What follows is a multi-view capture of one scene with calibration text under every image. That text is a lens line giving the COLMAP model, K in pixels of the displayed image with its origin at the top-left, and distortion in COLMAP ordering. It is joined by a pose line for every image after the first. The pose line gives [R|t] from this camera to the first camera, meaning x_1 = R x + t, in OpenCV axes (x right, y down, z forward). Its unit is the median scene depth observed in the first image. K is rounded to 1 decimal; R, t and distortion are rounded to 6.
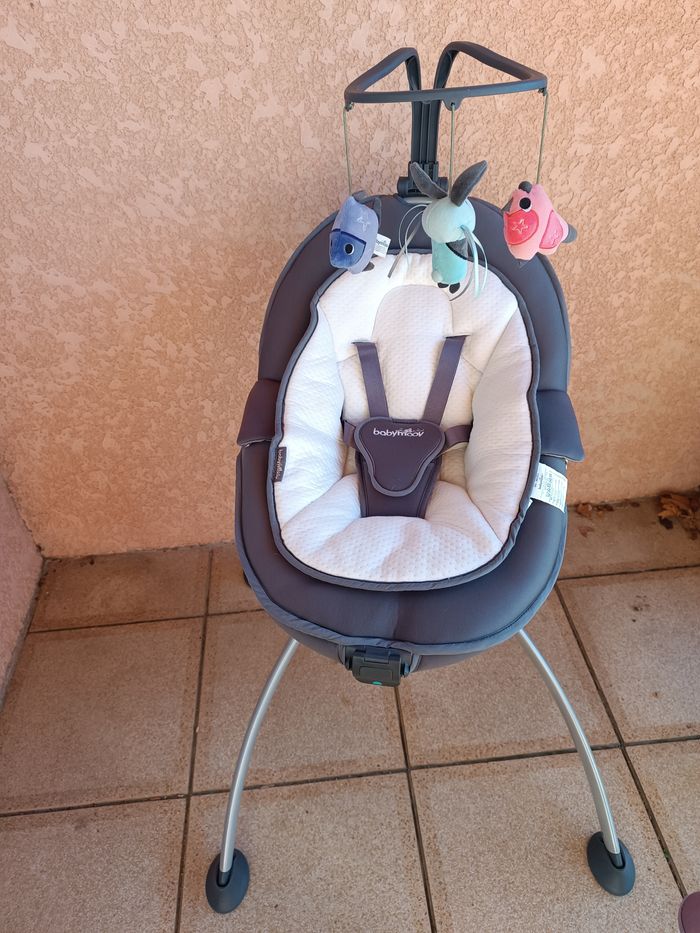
lens RADIAL K [[666.8, 0, 350.0], [0, 666.8, 466.5], [0, 0, 1]] dist [0.008765, -0.013540]
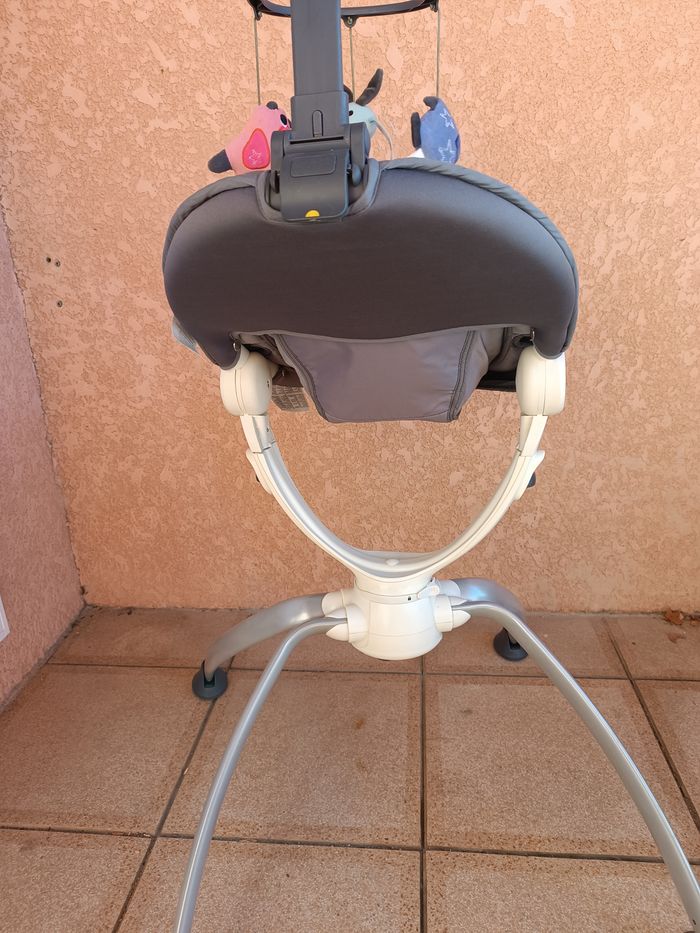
lens RADIAL K [[666.8, 0, 350.0], [0, 666.8, 466.5], [0, 0, 1]] dist [0.008765, -0.013540]
pose [[0.982278, 0.064133, -0.176118, 0.110569], [-0.119471, 0.938251, -0.324672, 0.293232], [0.144420, 0.339959, 0.929285, 0.101659]]
